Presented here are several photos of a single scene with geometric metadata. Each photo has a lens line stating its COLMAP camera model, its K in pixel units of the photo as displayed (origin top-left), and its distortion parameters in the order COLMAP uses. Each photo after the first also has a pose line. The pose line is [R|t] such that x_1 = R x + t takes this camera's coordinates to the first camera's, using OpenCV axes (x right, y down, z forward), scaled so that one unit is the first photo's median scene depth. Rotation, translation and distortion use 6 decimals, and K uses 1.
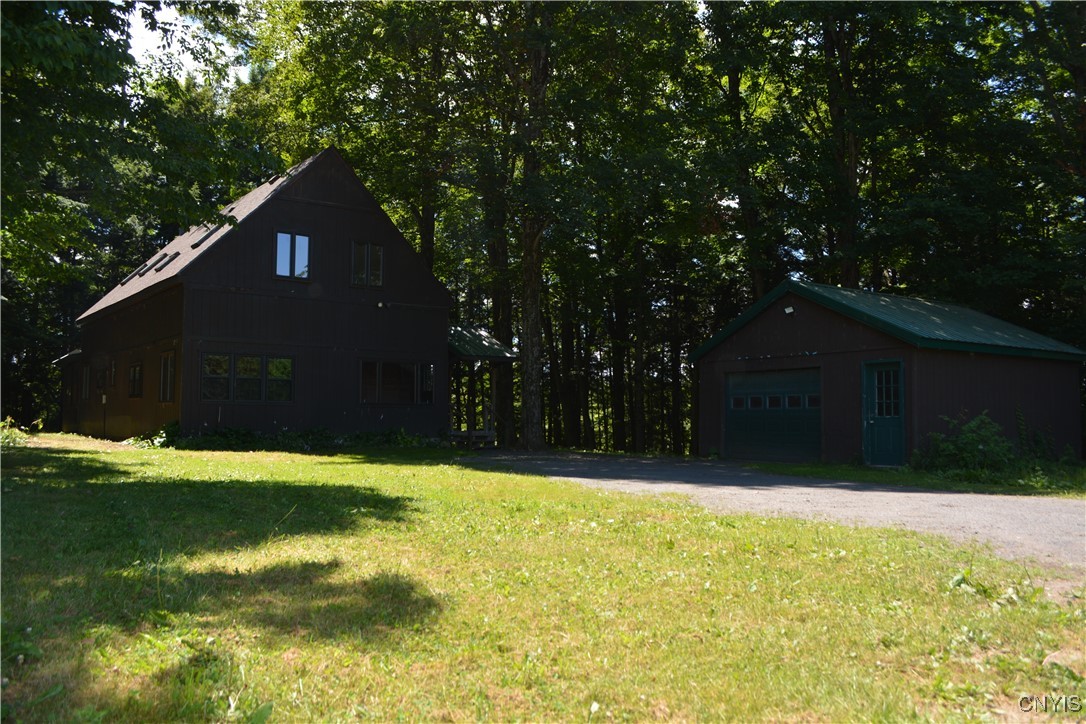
lens RADIAL K [[833.2, 0, 543.0], [0, 833.2, 362.0], [0, 0, 1]] dist [-0.085507, 0.018959]
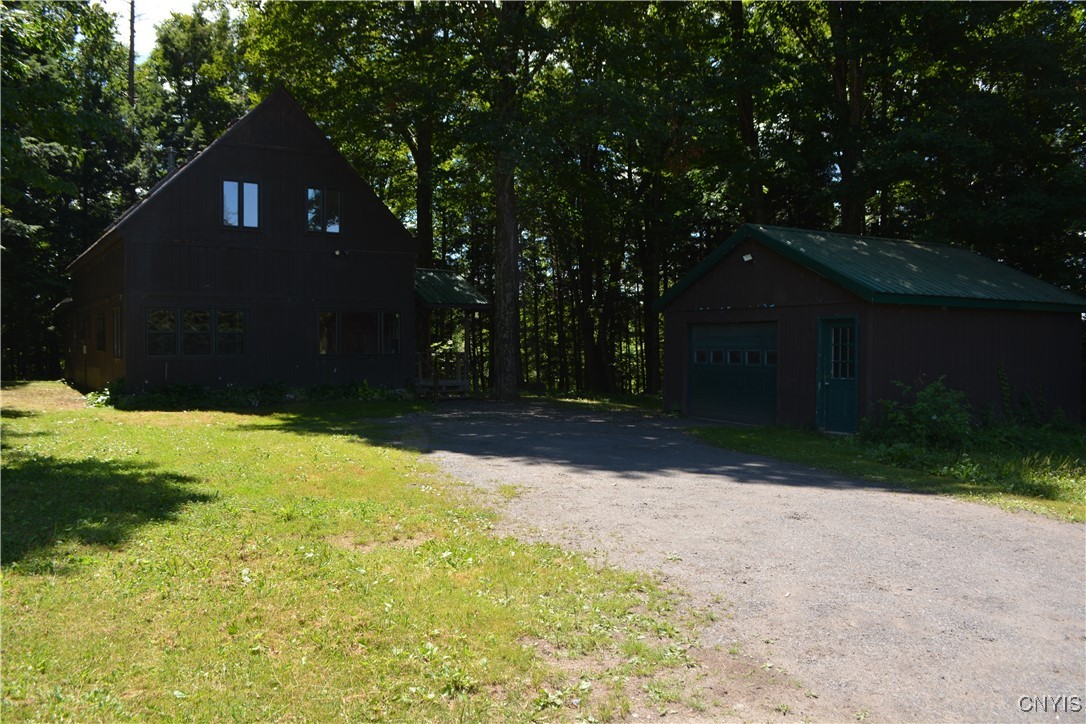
lens RADIAL K [[833.2, 0, 543.0], [0, 833.2, 362.0], [0, 0, 1]] dist [-0.085507, 0.018959]
pose [[0.996777, -0.002003, -0.080196, 0.141468], [0.009044, 0.996121, 0.087532, -0.029396], [0.079710, -0.087975, 0.992928, 0.064128]]
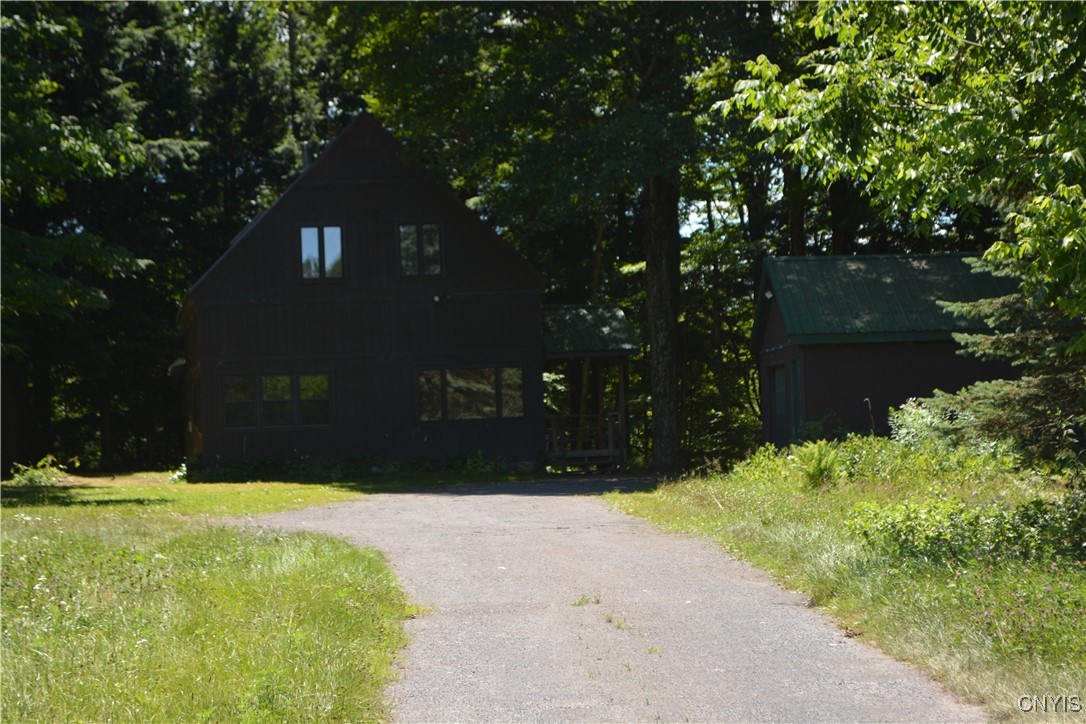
lens RADIAL K [[2410.3, 0, 543.0], [0, 2410.3, 362.0], [0, 0, 1]] dist [0.054278, -0.003090]
pose [[0.863395, -0.050190, -0.502026, 1.258210], [0.073837, 0.996896, 0.027321, -0.075112], [0.499097, -0.060657, 0.864421, -1.145441]]
